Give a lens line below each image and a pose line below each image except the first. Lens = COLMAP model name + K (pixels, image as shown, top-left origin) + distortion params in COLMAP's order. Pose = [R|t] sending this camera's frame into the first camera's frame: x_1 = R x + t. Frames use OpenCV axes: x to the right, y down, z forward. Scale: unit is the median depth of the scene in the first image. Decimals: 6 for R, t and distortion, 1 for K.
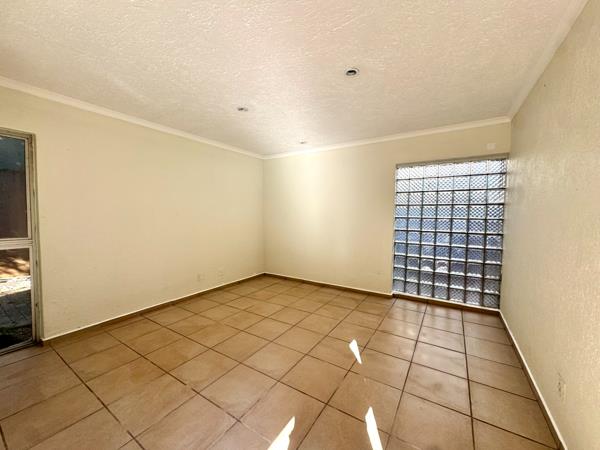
lens RADIAL K [[239.9, 0, 300.0], [0, 239.9, 225.0], [0, 0, 1]] dist [-0.000017, 0.000028]
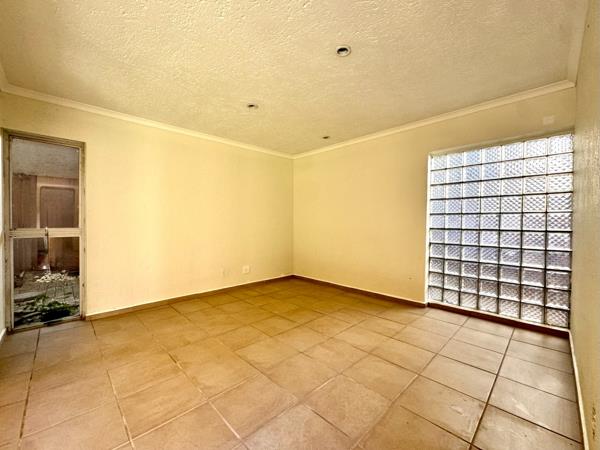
lens RADIAL K [[250.0, 0, 300.0], [0, 250.0, 225.0], [0, 0, 1]] dist [0.000971, -0.000053]
pose [[0.974817, -0.000410, -0.223006, 0.164775], [-0.007367, 0.999393, -0.034041, 0.050766], [0.222884, 0.034826, 0.974223, 0.016888]]
